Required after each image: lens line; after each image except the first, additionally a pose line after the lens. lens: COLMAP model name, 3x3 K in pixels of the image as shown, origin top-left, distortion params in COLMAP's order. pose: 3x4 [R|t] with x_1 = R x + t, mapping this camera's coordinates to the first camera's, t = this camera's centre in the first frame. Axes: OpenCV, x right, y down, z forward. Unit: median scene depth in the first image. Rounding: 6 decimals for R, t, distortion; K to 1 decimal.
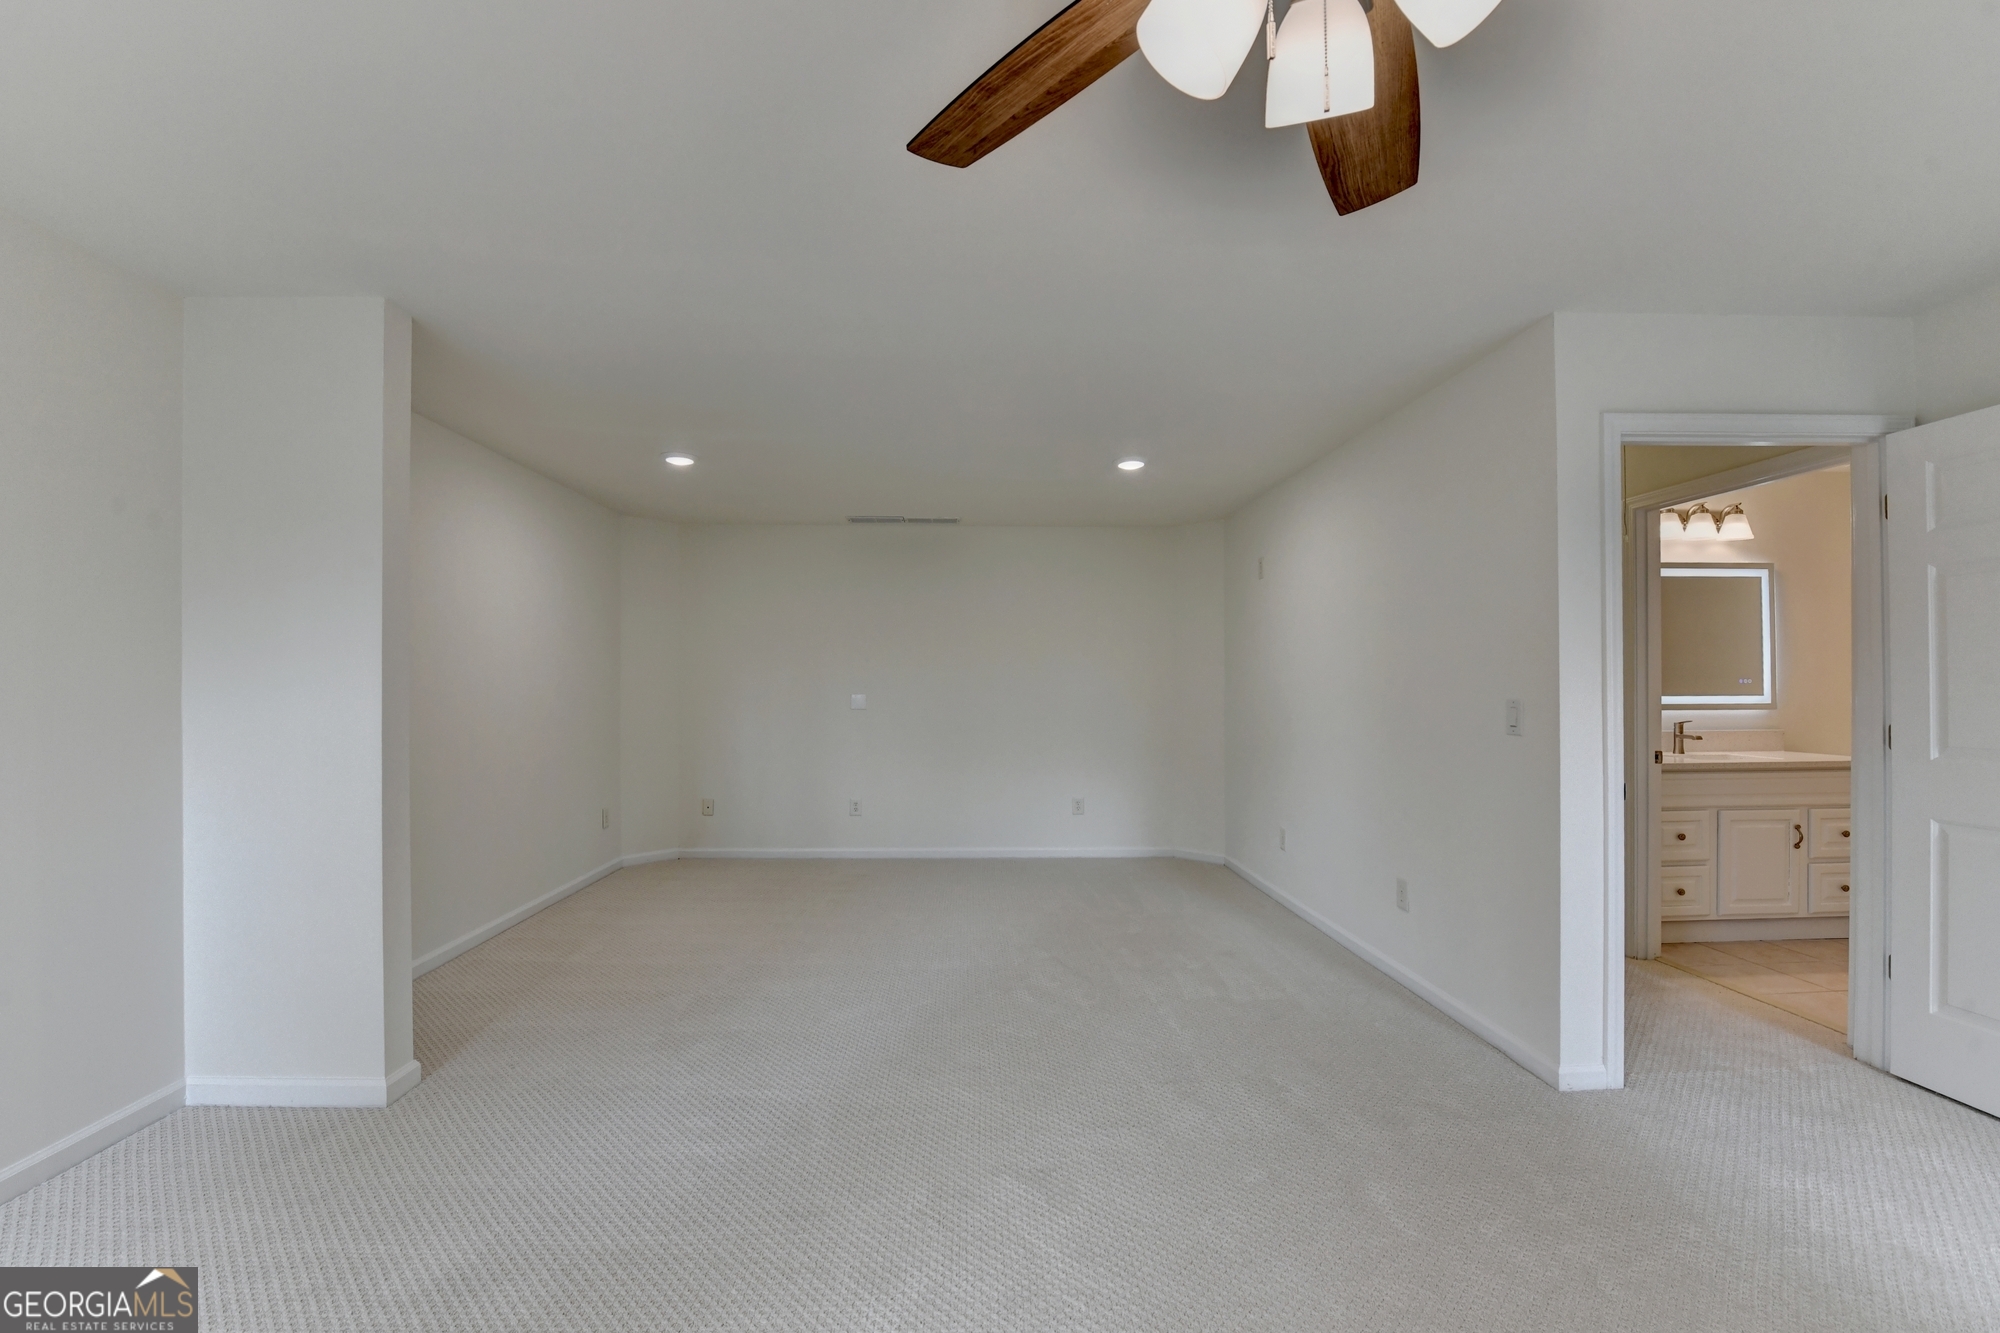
lens RADIAL K [[827.3, 0, 1005.5], [0, 827.3, 671.7], [0, 0, 1]] dist [-0.011834, -0.004856]
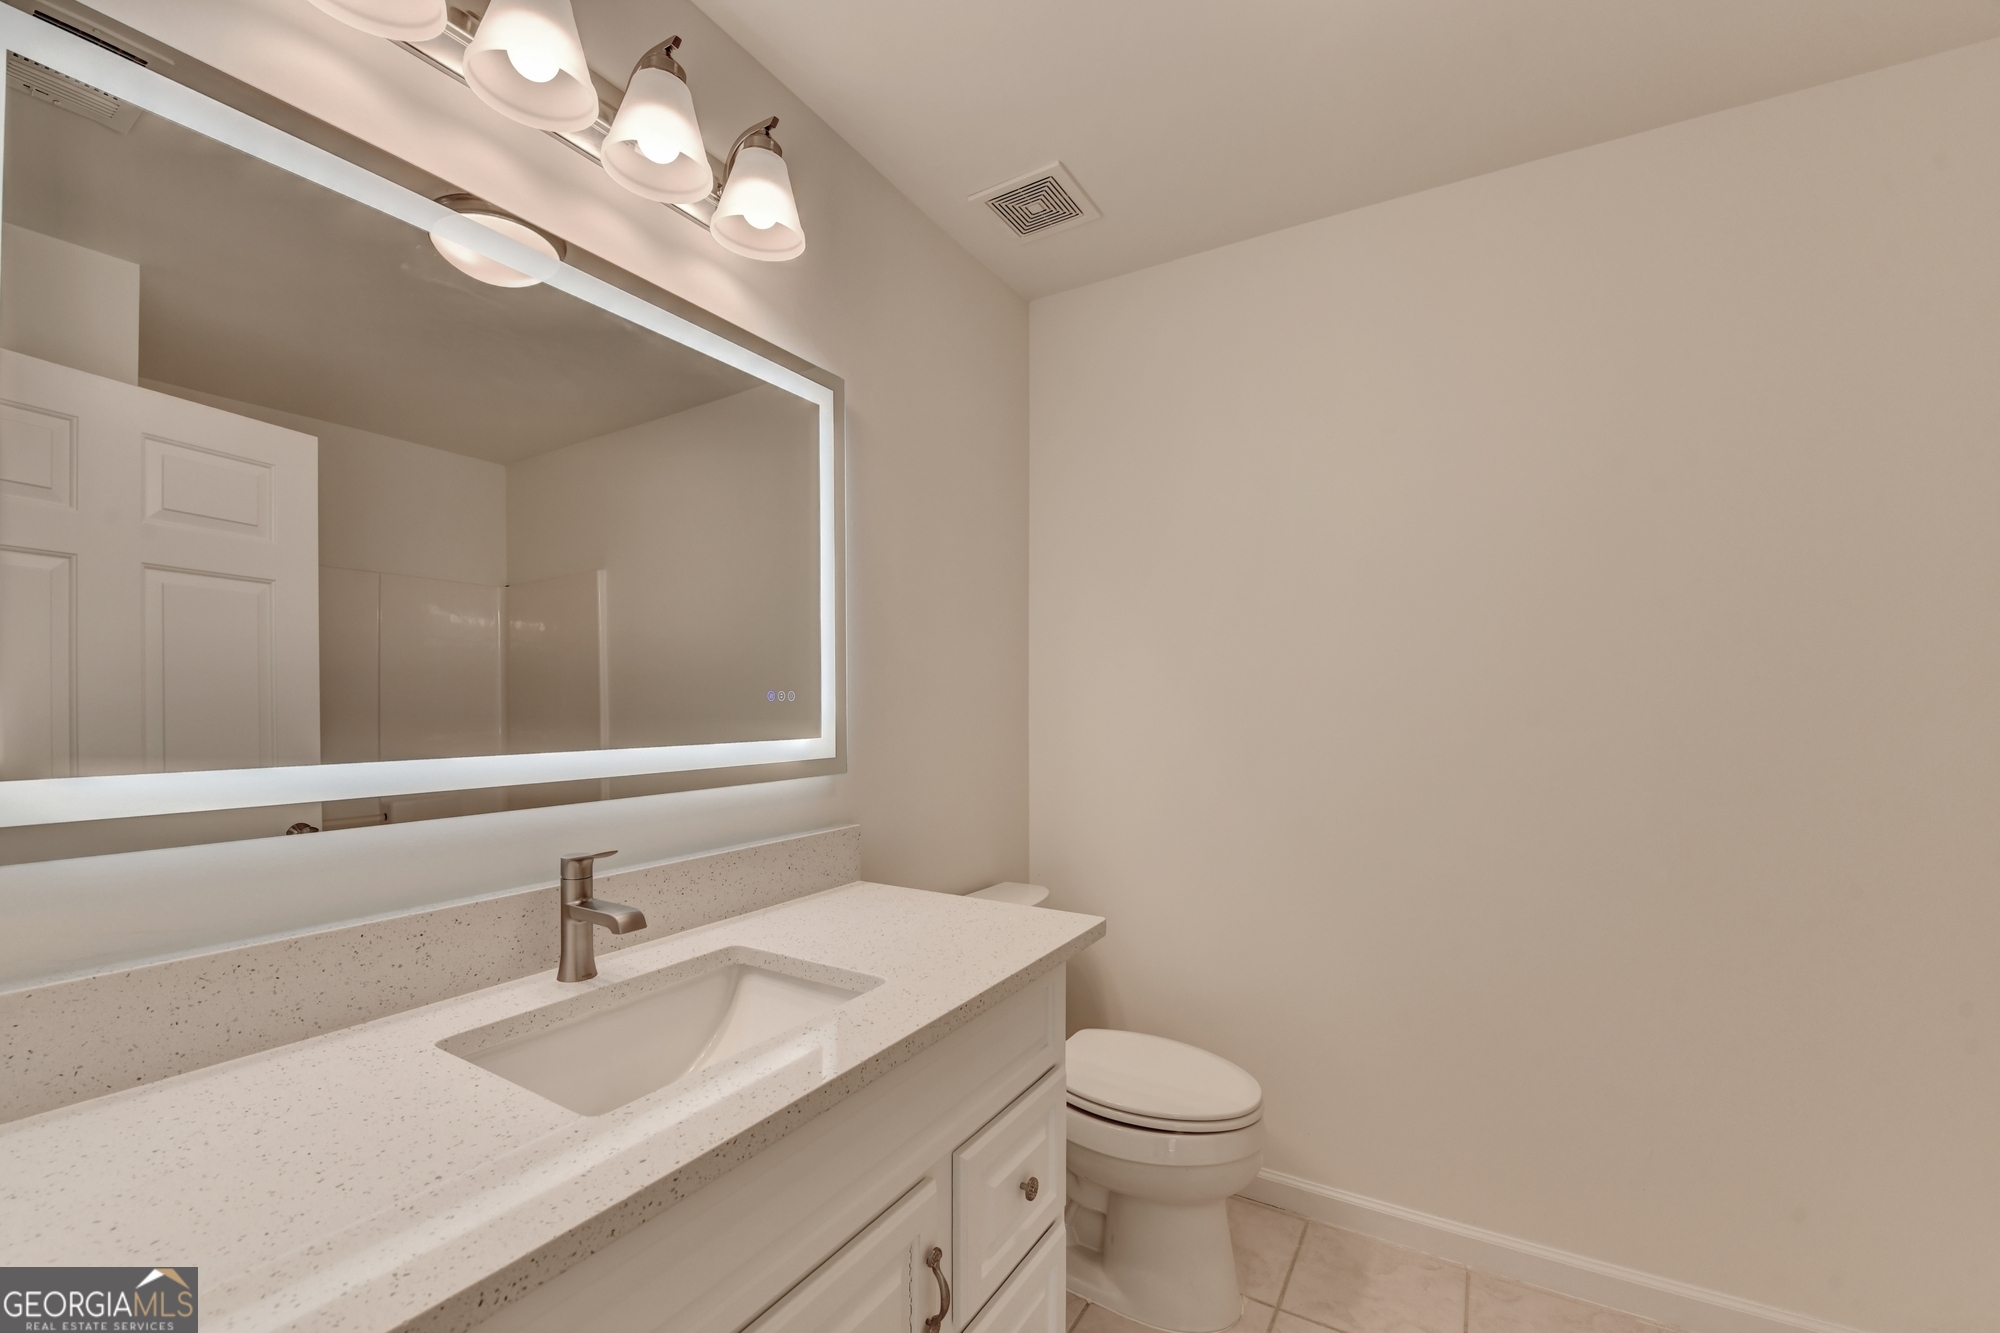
lens RADIAL K [[803.1, 0, 987.3], [0, 803.1, 676.3], [0, 0, 1]] dist [-0.012786, -0.004254]
pose [[0.549015, 0.007237, 0.835781, 0.679537], [-0.009548, 0.999952, -0.002387, 0.003102], [-0.835758, -0.006670, 0.549058, 0.749816]]
